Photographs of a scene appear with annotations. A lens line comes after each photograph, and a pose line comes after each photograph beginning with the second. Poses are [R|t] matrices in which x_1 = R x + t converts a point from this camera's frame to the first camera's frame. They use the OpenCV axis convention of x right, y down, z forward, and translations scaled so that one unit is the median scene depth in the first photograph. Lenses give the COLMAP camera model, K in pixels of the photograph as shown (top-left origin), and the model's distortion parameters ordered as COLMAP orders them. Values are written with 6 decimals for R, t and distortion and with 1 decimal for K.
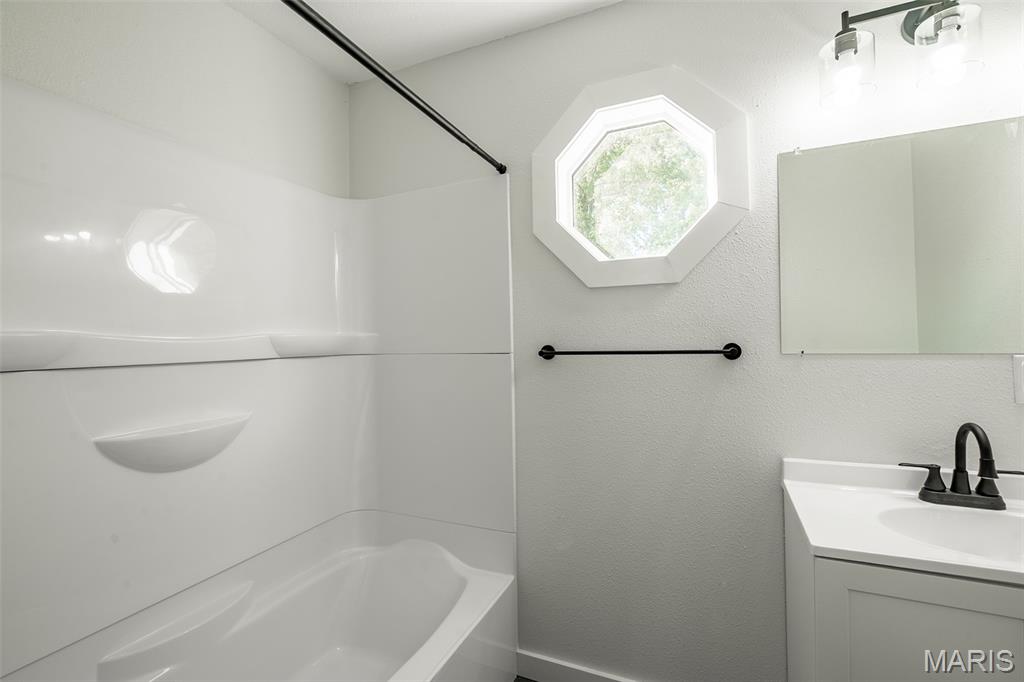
lens RADIAL K [[483.9, 0, 500.9], [0, 483.9, 341.7], [0, 0, 1]] dist [-0.002477, 0.000019]
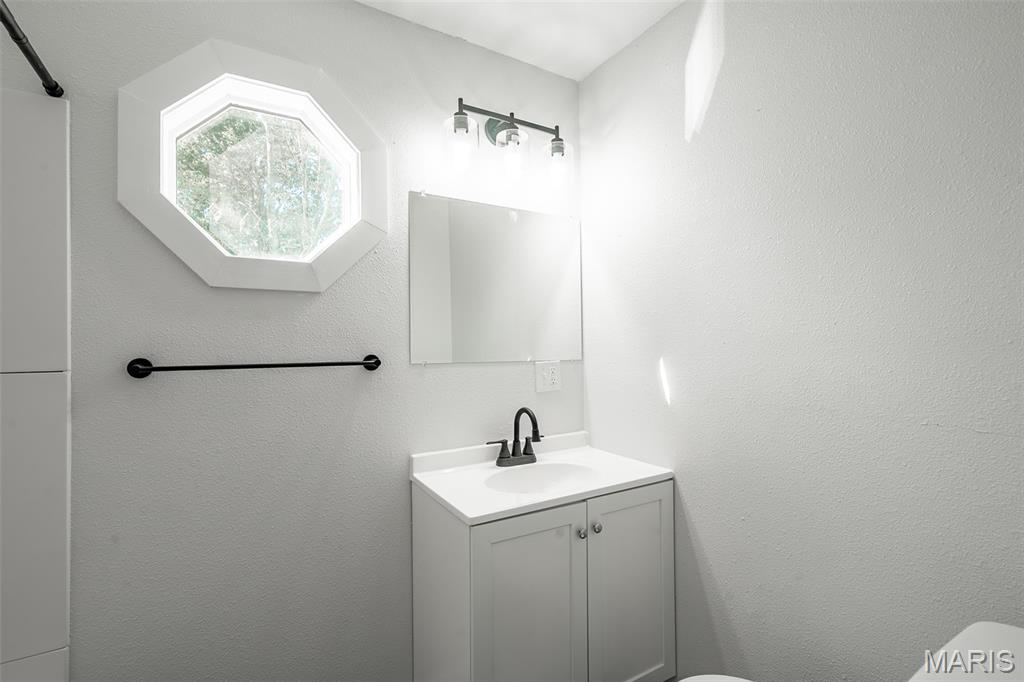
lens RADIAL K [[489.0, 0, 512.0], [0, 489.0, 341.0], [0, 0, 1]] dist [0.000709, 0.000484]
pose [[0.544425, 0.022728, 0.838502, -0.255886], [0.003254, 0.999568, -0.029206, 0.004960], [-0.838803, 0.018629, 0.544116, 0.158112]]
